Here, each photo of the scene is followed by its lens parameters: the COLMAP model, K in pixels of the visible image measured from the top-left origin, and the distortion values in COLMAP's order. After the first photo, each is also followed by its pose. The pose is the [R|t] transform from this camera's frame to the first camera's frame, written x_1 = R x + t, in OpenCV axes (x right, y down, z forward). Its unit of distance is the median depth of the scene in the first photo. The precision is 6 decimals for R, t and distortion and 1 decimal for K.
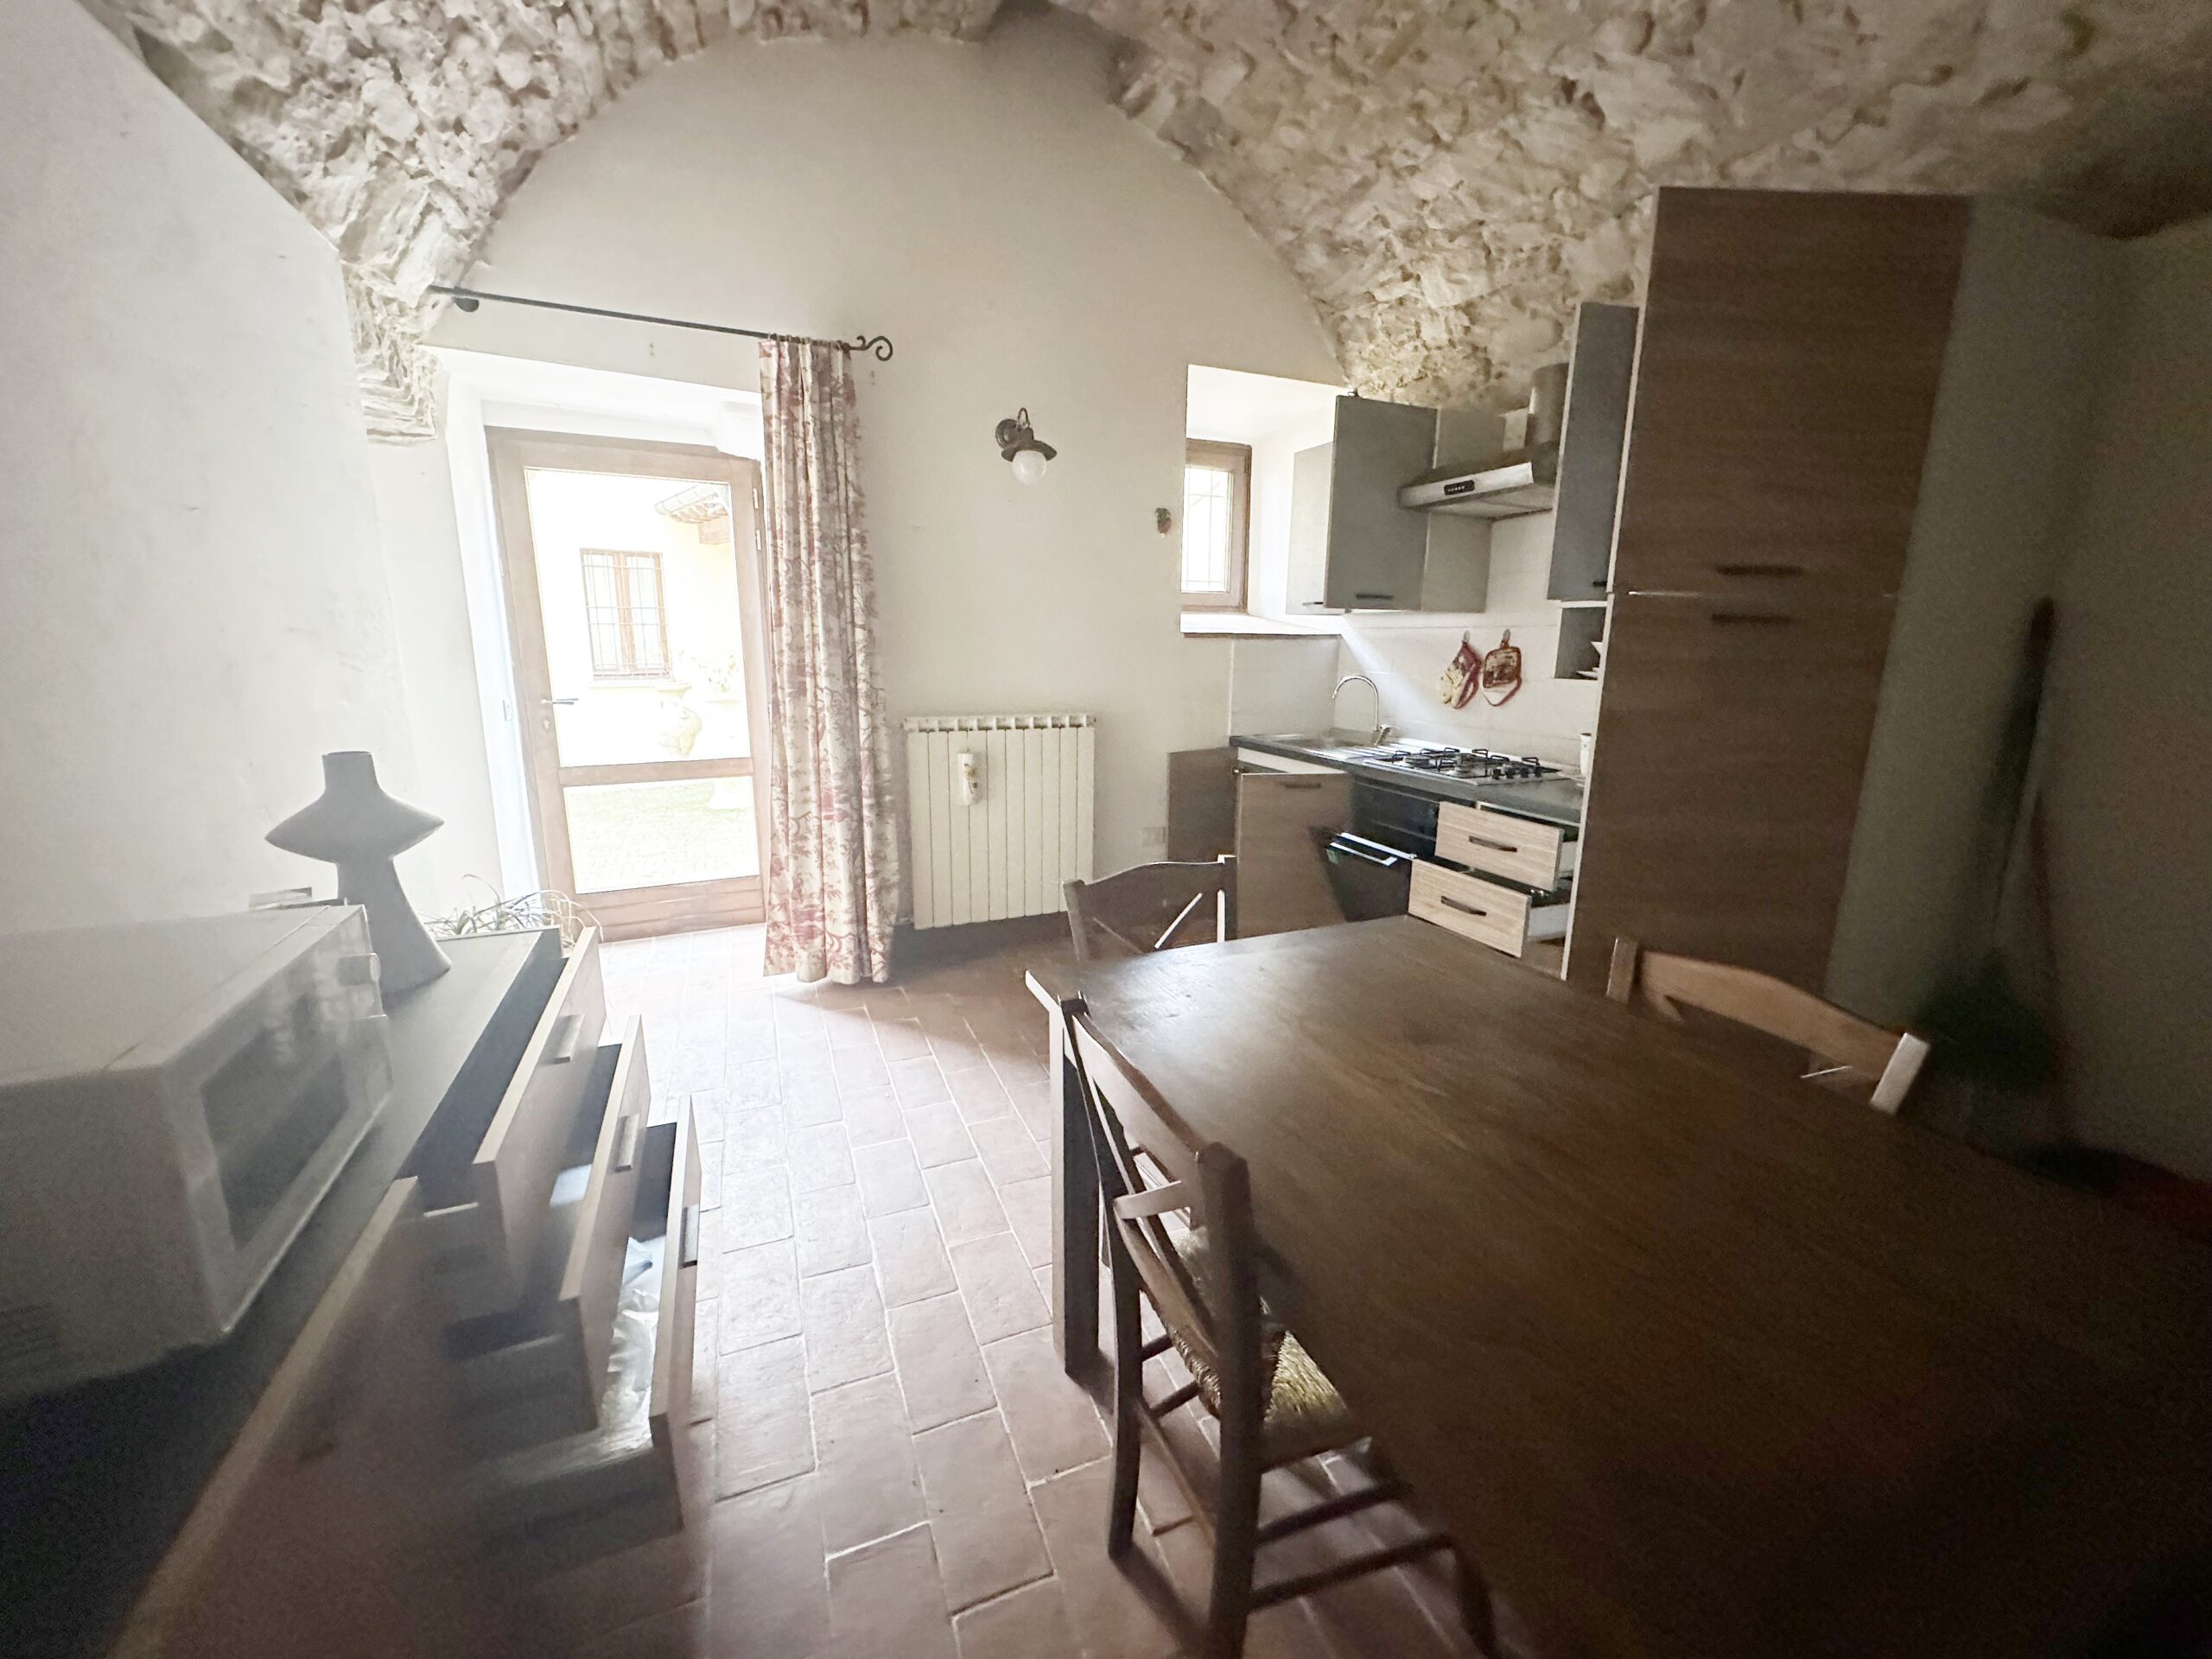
lens RADIAL K [[883.7, 0, 1107.0], [0, 883.7, 833.0], [0, 0, 1]] dist [-0.003106, 0.000684]
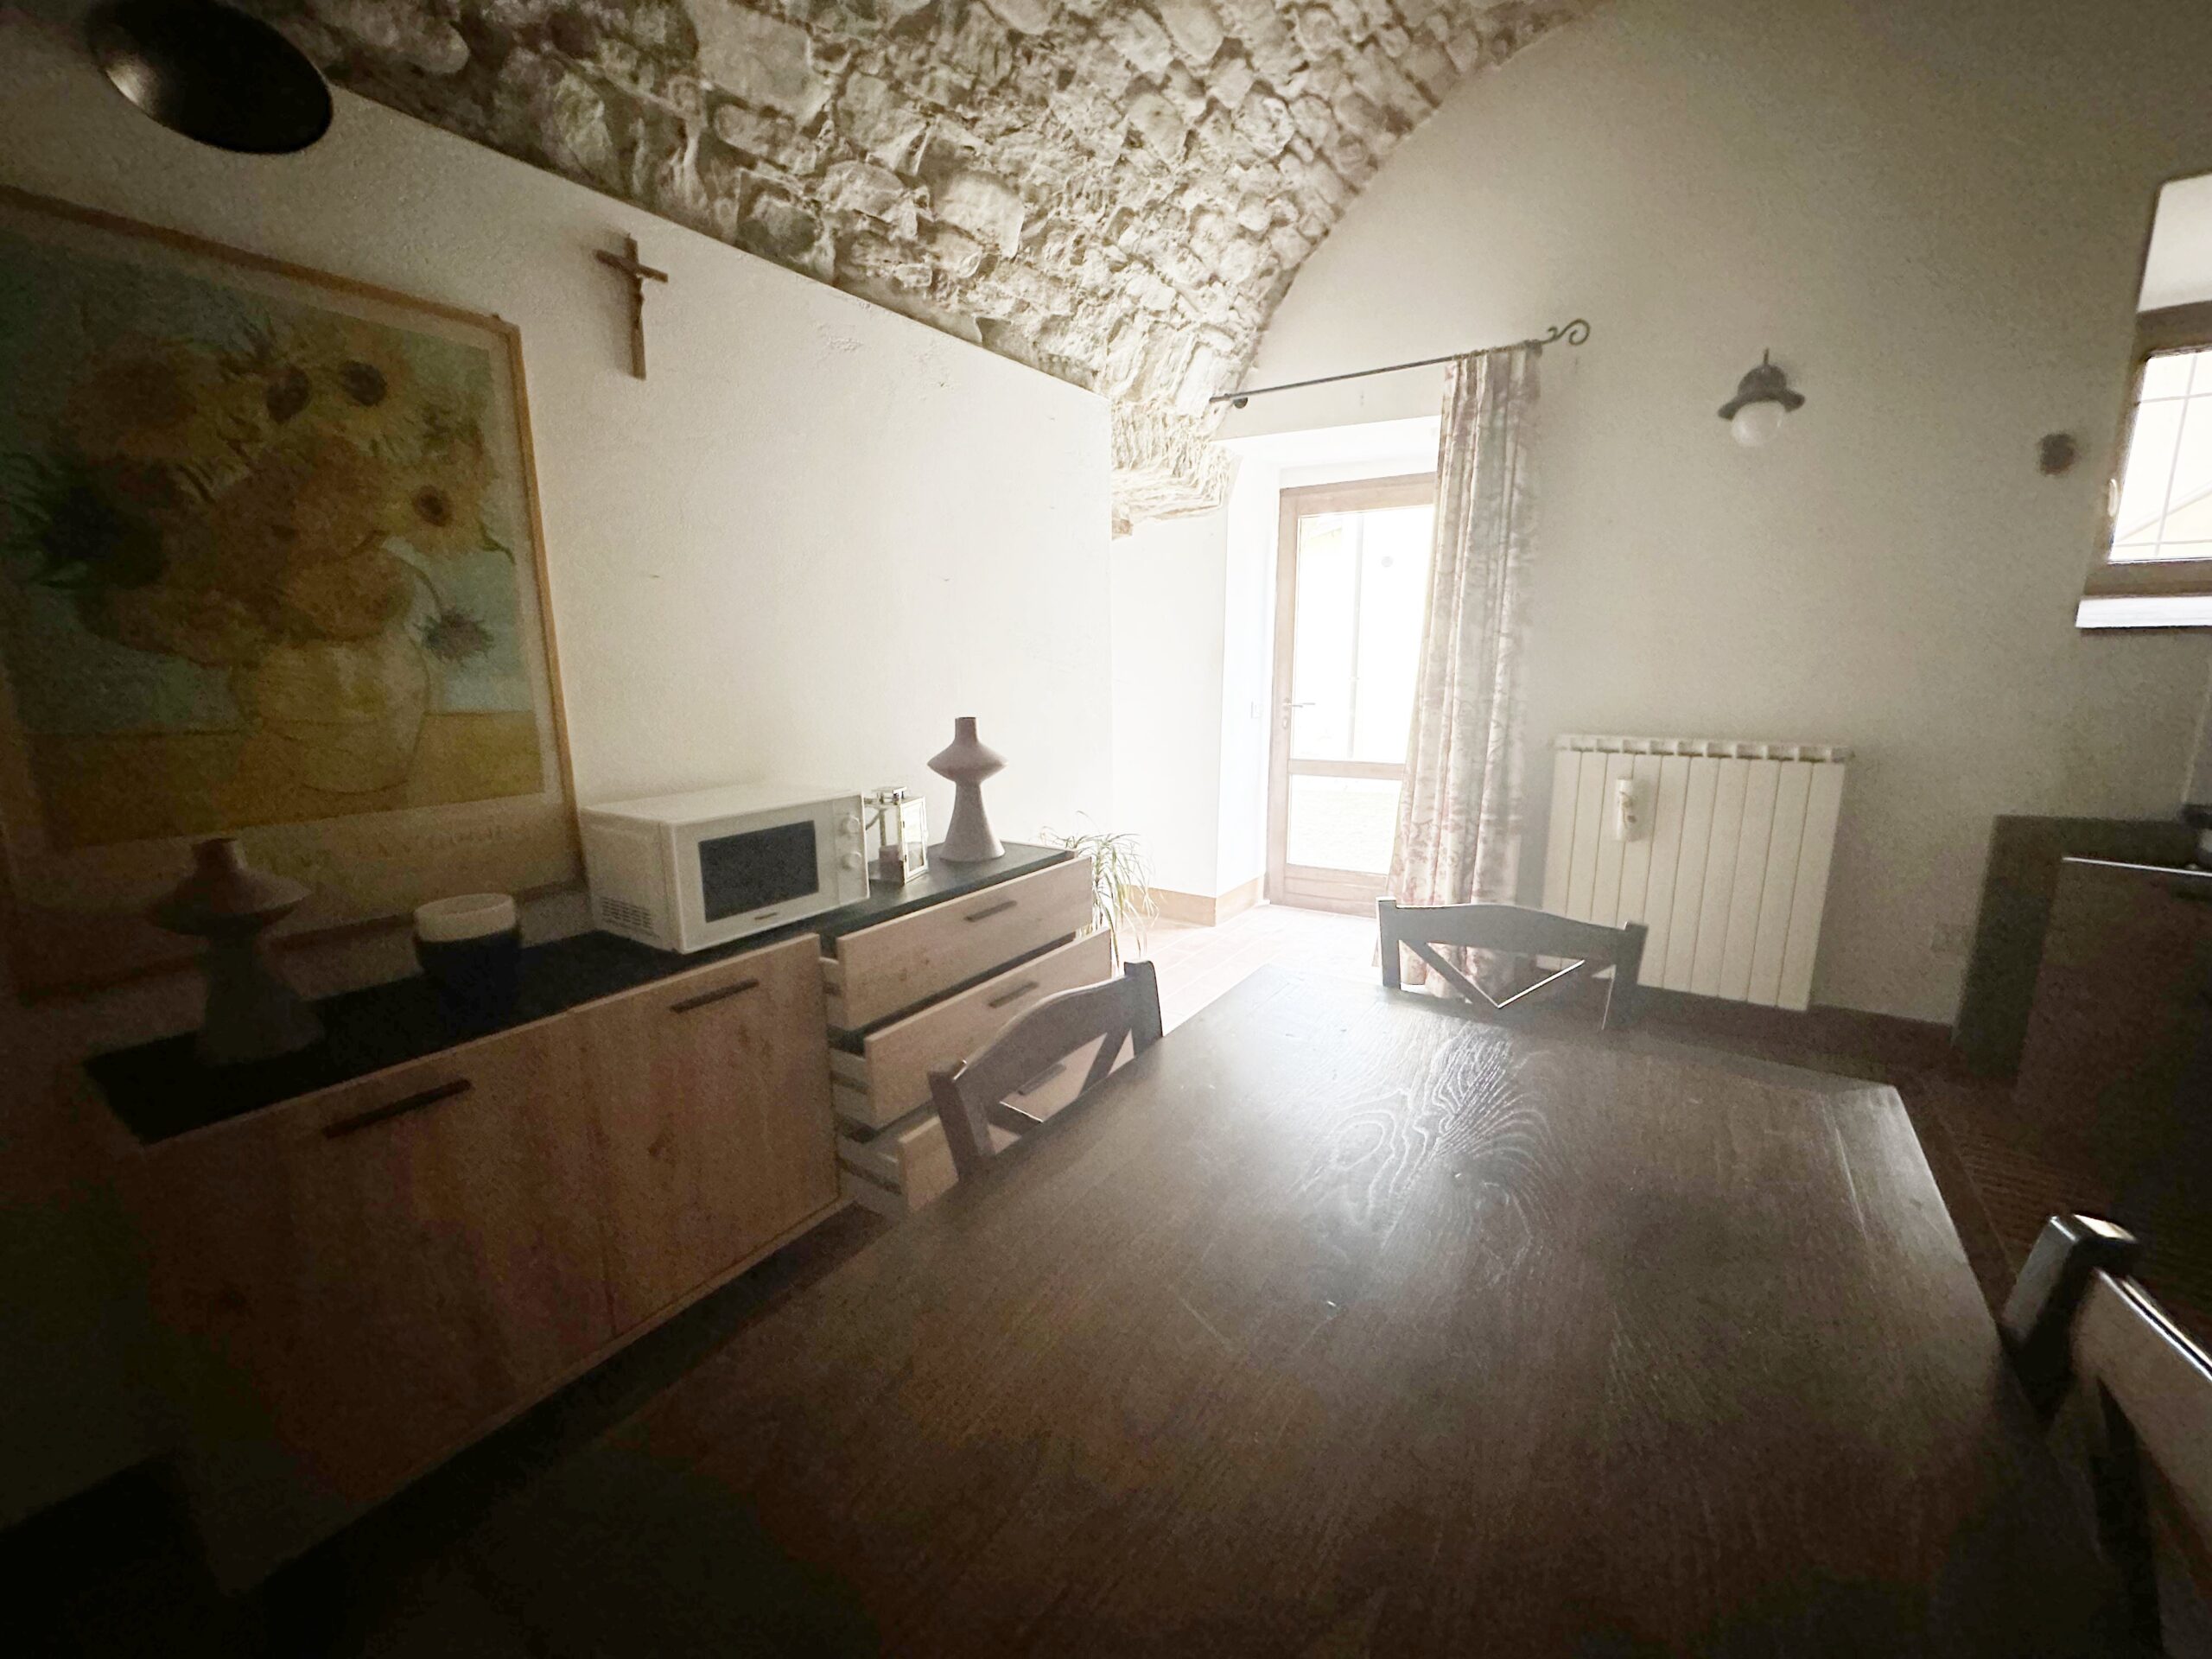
lens RADIAL K [[883.7, 0, 1107.9], [0, 883.7, 833.5], [0, 0, 1]] dist [-0.003106, 0.000684]
pose [[0.546509, 0.149461, -0.824008, 0.304088], [-0.166339, 0.983714, 0.068107, -0.015524], [0.820767, 0.099844, 0.562470, 0.127562]]
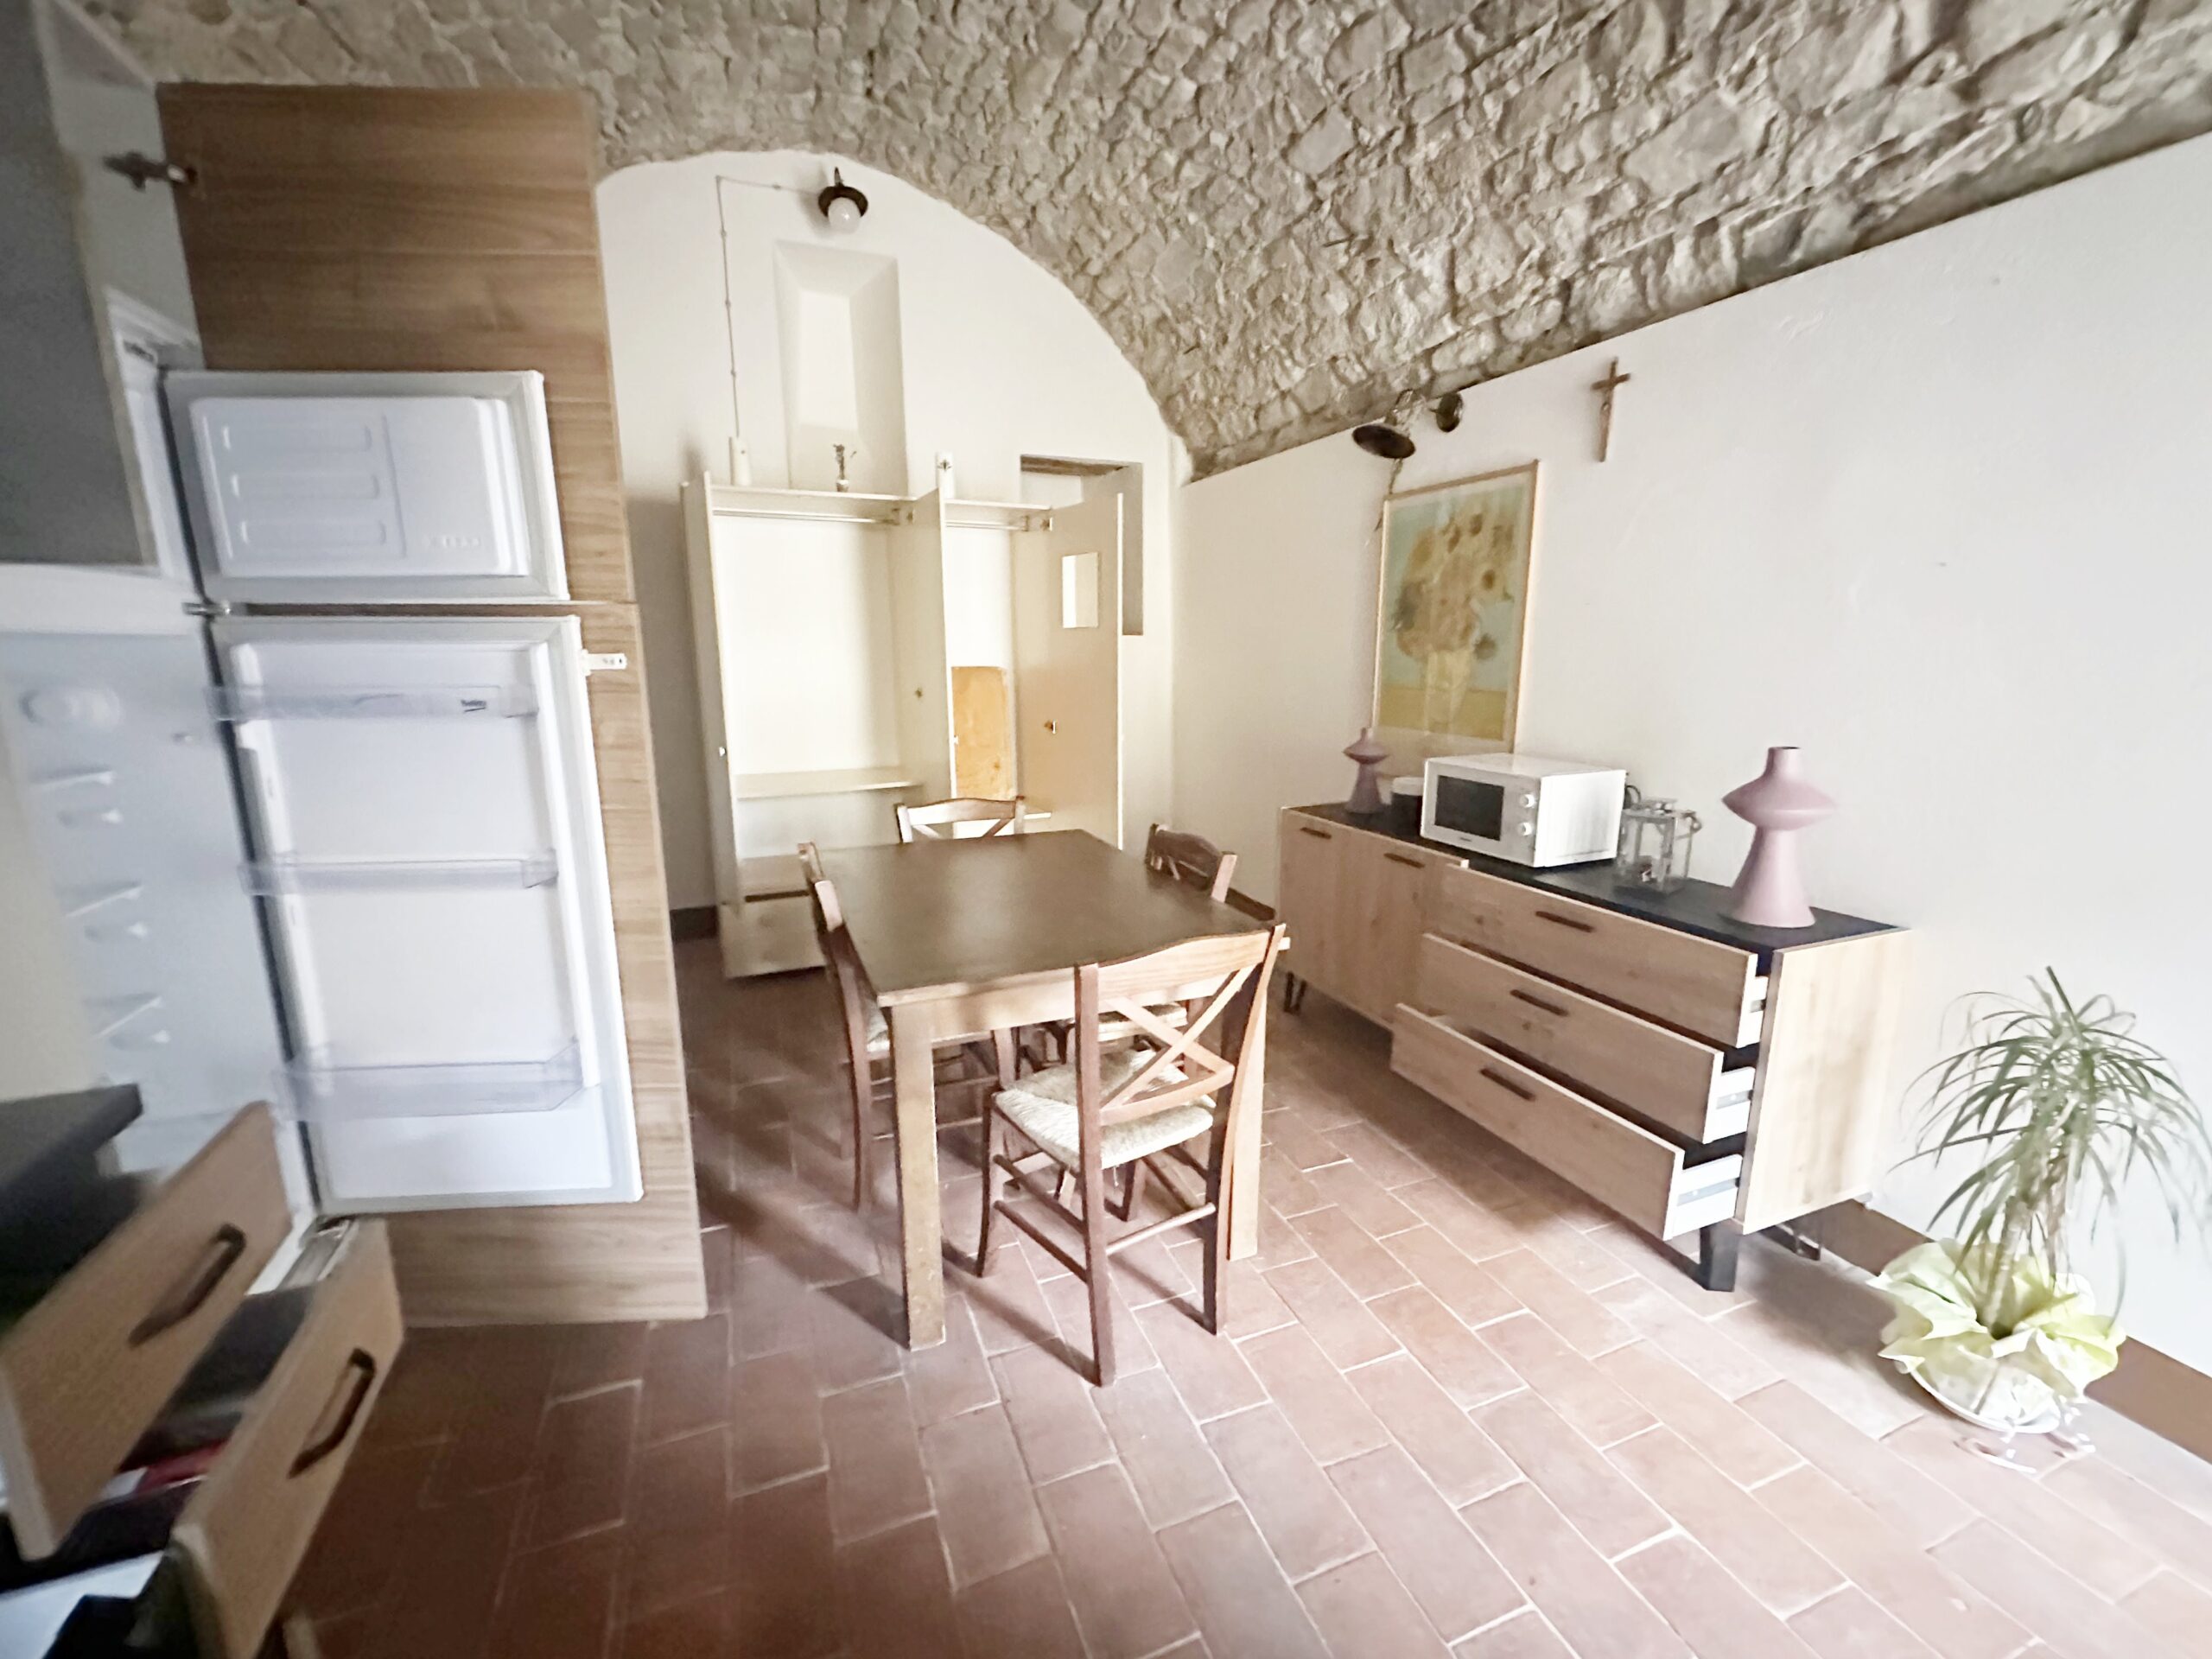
lens RADIAL K [[944.2, 0, 1110.4], [0, 944.2, 820.8], [0, 0, 1]] dist [0.003900, 0.000265]
pose [[-0.999905, -0.009477, 0.010053, 0.067305], [-0.004751, 0.919119, 0.393952, -0.237449], [-0.012974, 0.393867, -0.919076, 1.022079]]
